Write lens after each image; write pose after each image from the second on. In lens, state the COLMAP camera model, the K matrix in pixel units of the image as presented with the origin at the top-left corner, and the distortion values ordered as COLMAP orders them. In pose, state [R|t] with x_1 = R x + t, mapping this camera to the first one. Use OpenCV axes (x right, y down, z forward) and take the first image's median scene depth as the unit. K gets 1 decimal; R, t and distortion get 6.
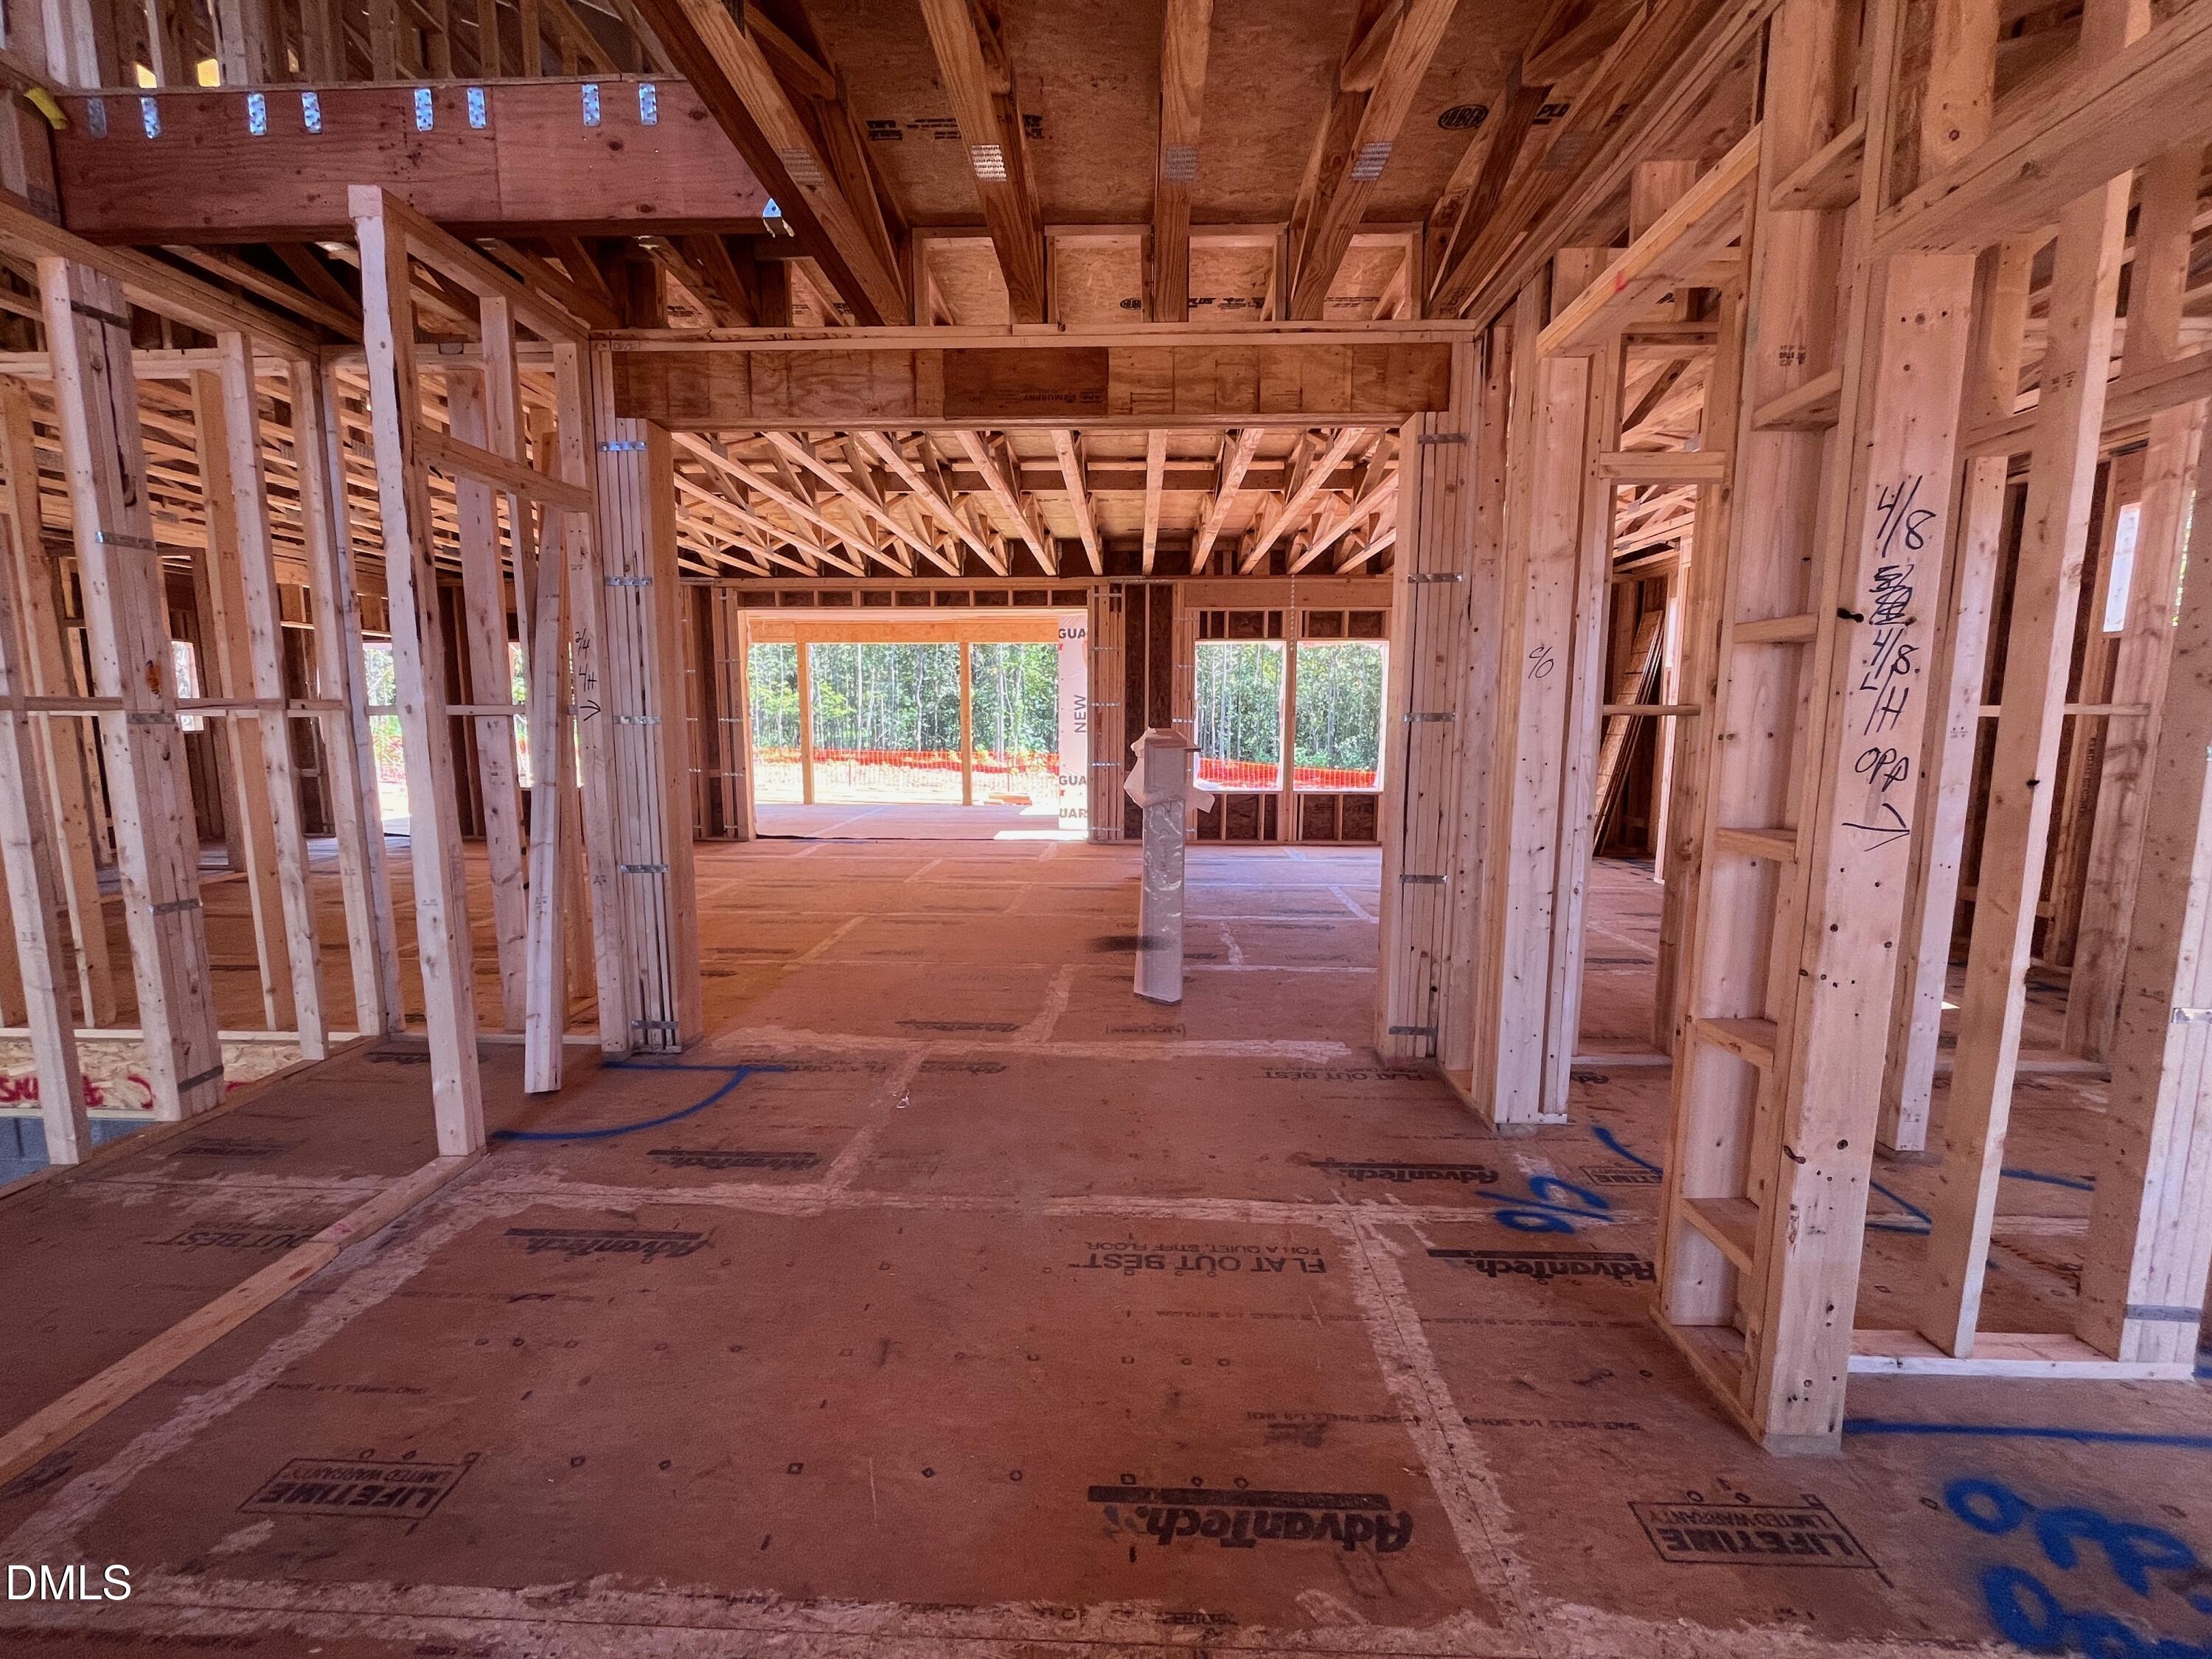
lens RADIAL K [[901.8, 0, 1098.3], [0, 901.8, 827.4], [0, 0, 1]] dist [-0.004447, 0.000359]
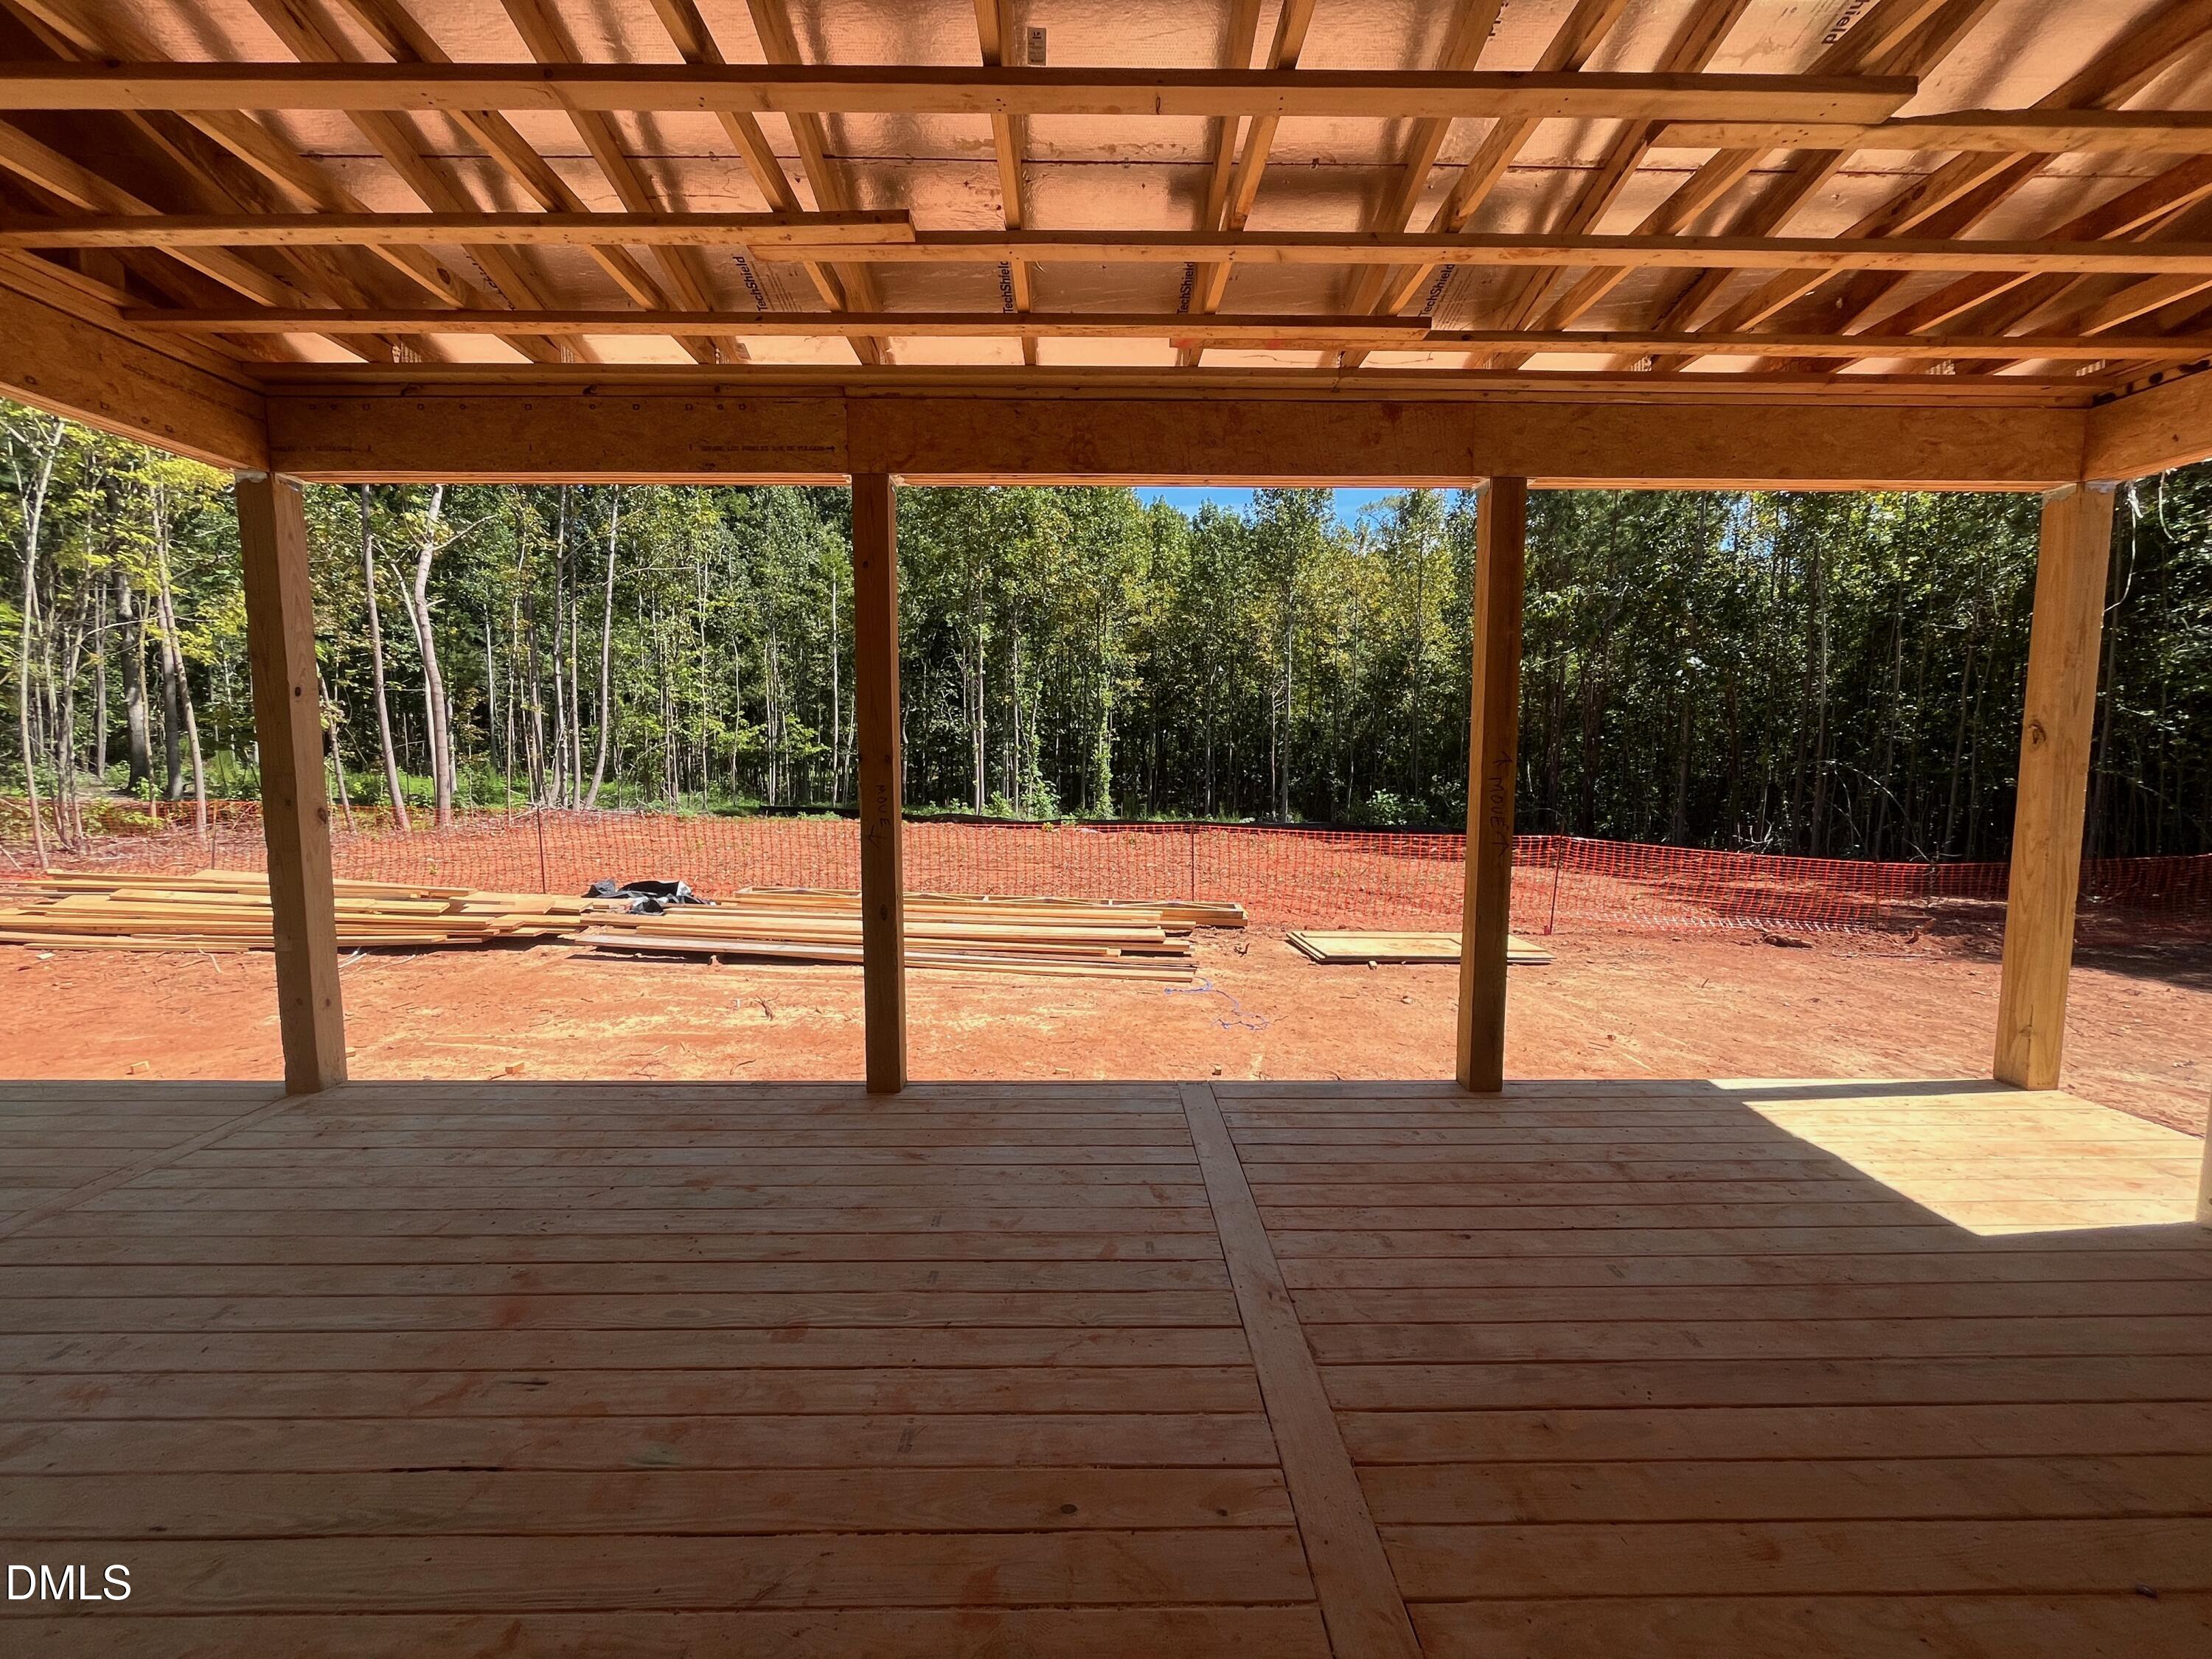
lens RADIAL K [[901.8, 0, 1104.6], [0, 901.8, 826.8], [0, 0, 1]] dist [-0.004447, 0.000359]
pose [[0.998443, -0.004254, 0.055623, -0.390254], [0.006618, 0.999080, -0.042370, -0.131282], [-0.055392, 0.042672, 0.997552, 1.048474]]
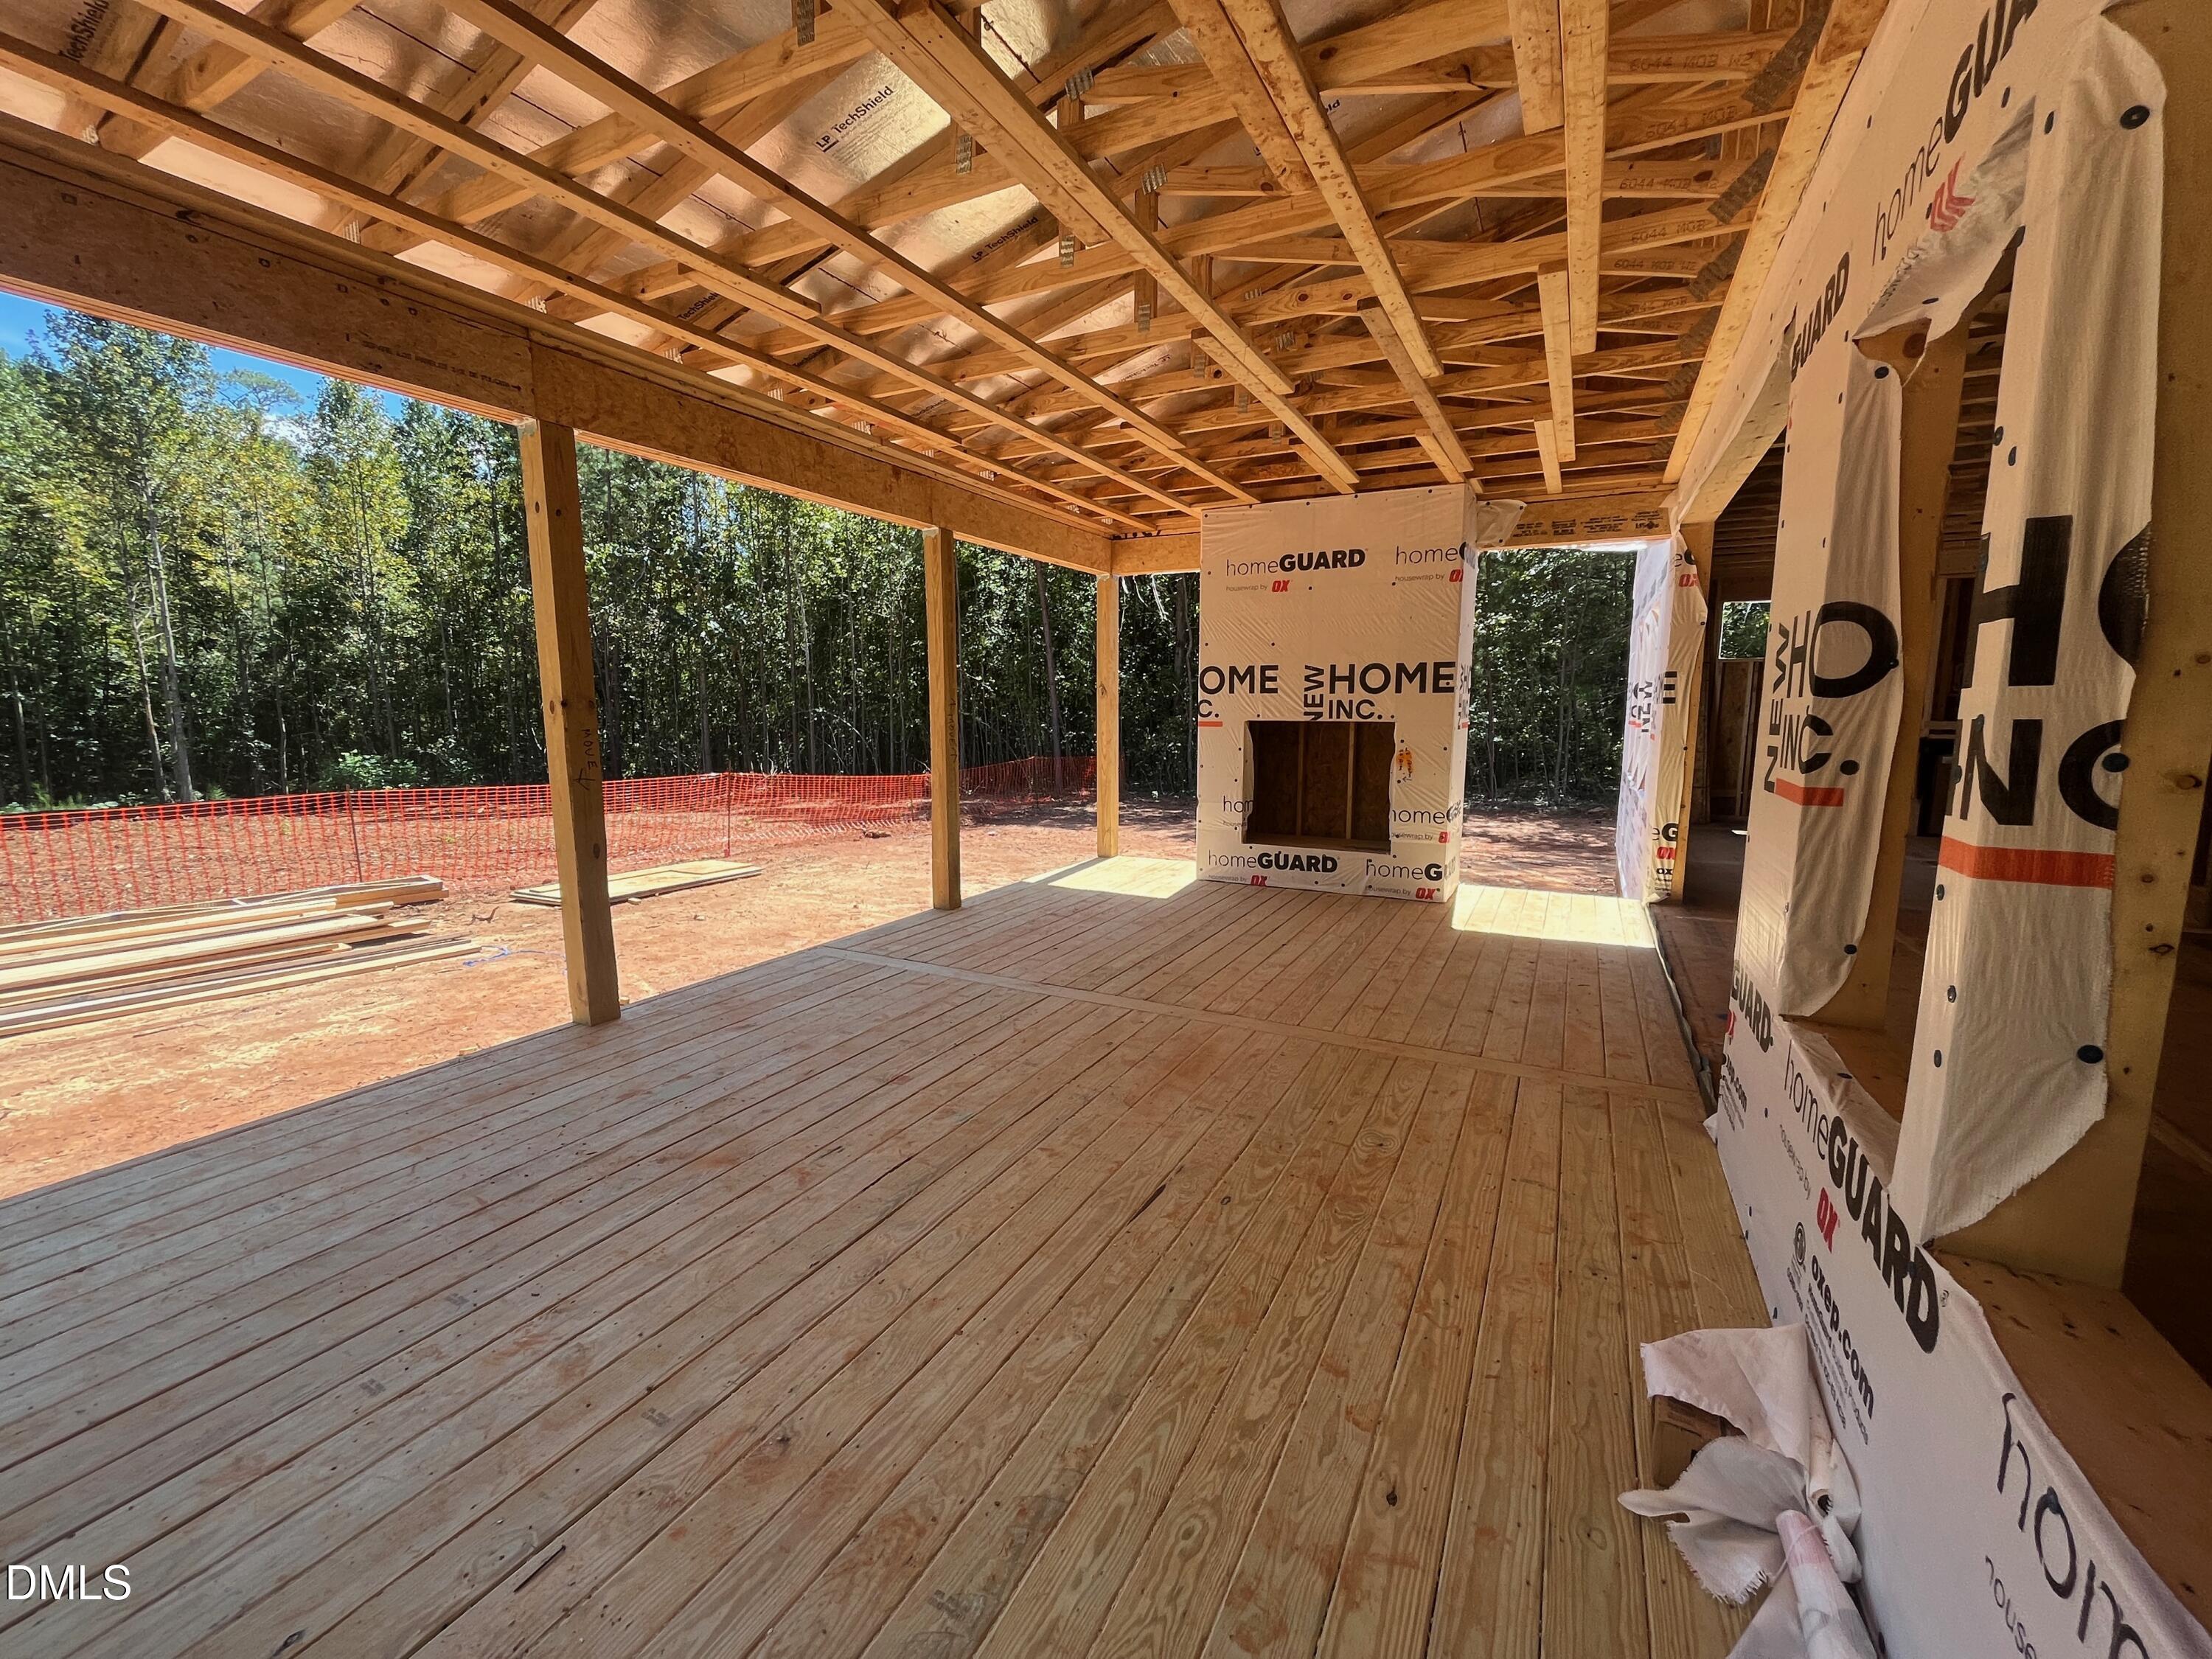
lens RADIAL K [[901.8, 0, 1110.1], [0, 901.8, 827.2], [0, 0, 1]] dist [-0.004447, 0.000359]
pose [[0.424361, -0.125439, 0.896762, -0.713880], [0.116795, 0.989668, 0.083166, -0.129118], [-0.897929, 0.069445, 0.434627, 1.055336]]
